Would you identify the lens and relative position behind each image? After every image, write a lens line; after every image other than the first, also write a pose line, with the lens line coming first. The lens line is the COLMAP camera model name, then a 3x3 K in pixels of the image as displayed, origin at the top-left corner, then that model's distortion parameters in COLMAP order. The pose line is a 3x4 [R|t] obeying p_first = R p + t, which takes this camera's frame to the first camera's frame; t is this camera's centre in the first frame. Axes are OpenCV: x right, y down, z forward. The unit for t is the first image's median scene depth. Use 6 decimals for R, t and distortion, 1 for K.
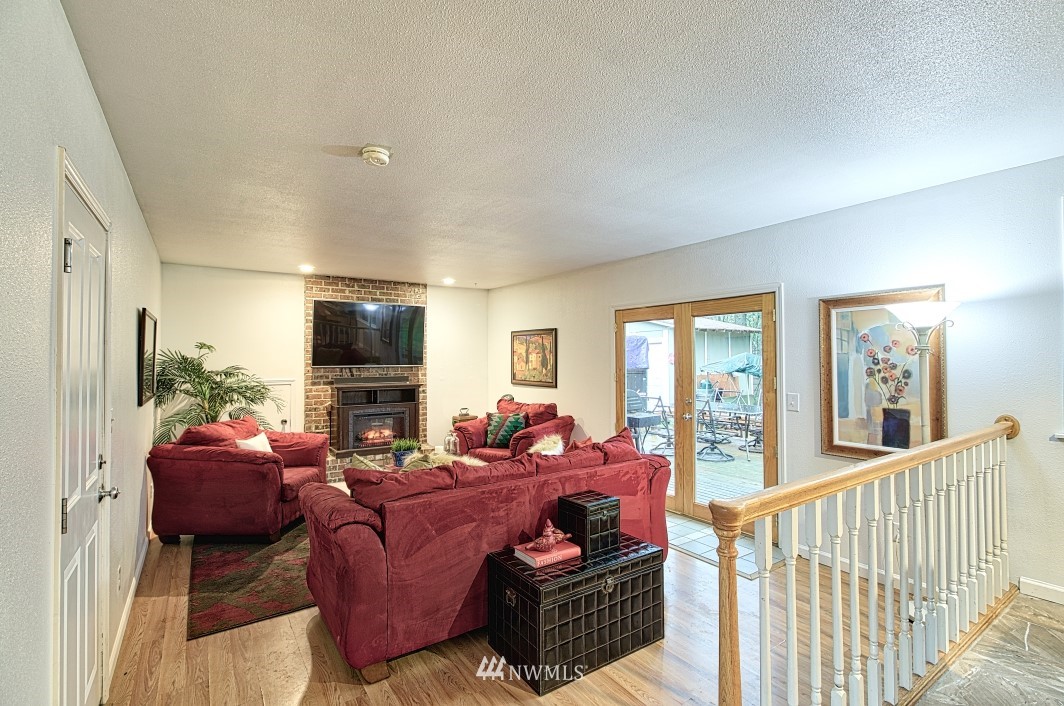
lens RADIAL K [[489.1, 0, 531.5], [0, 489.1, 351.0], [0, 0, 1]] dist [0.004345, 0.000095]
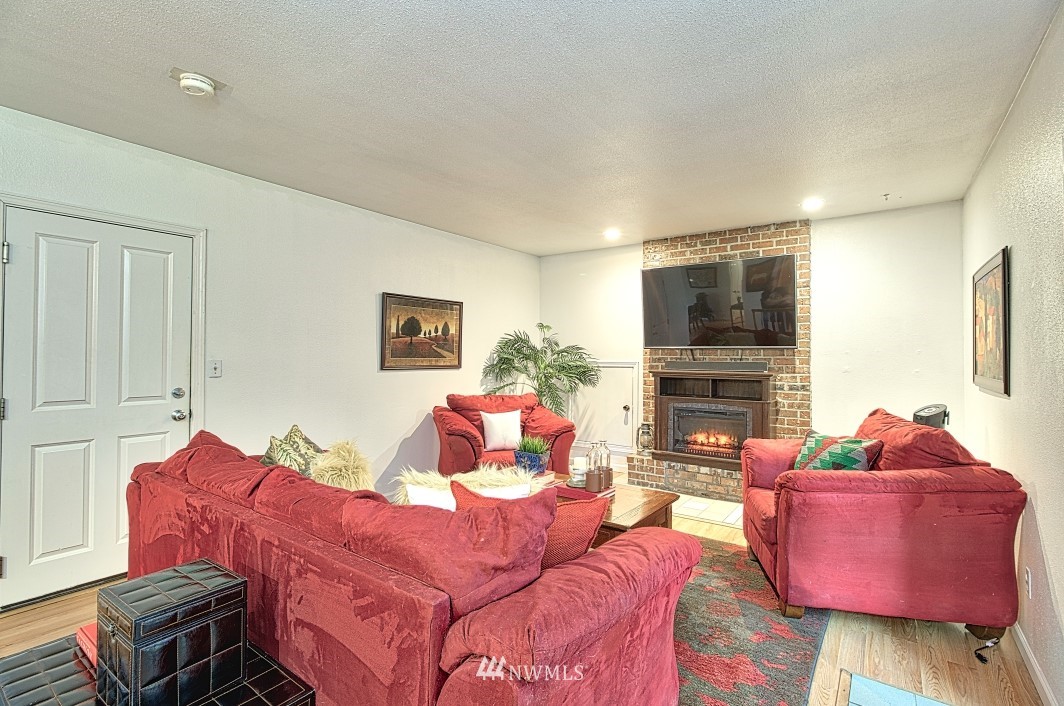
lens RADIAL K [[489.1, 0, 537.6], [0, 489.1, 349.1], [0, 0, 1]] dist [0.004345, 0.000095]
pose [[0.350403, -0.003013, -0.936594, 0.333214], [0.010824, 0.999941, 0.000832, 0.036530], [0.936537, -0.010430, 0.350415, 0.589181]]
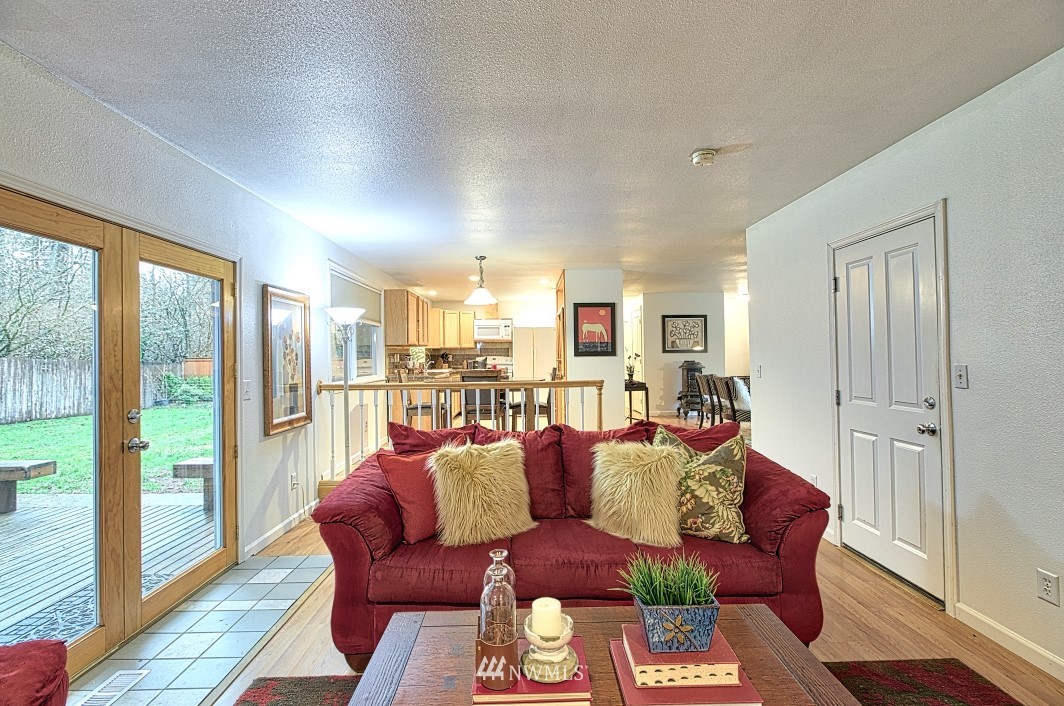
lens RADIAL K [[489.1, 0, 528.2], [0, 489.1, 346.9], [0, 0, 1]] dist [0.004345, 0.000095]
pose [[-0.827987, 0.029858, 0.559951, -0.242220], [0.010399, 0.999227, -0.037905, 0.041859], [-0.560650, -0.025562, -0.827658, 0.991511]]
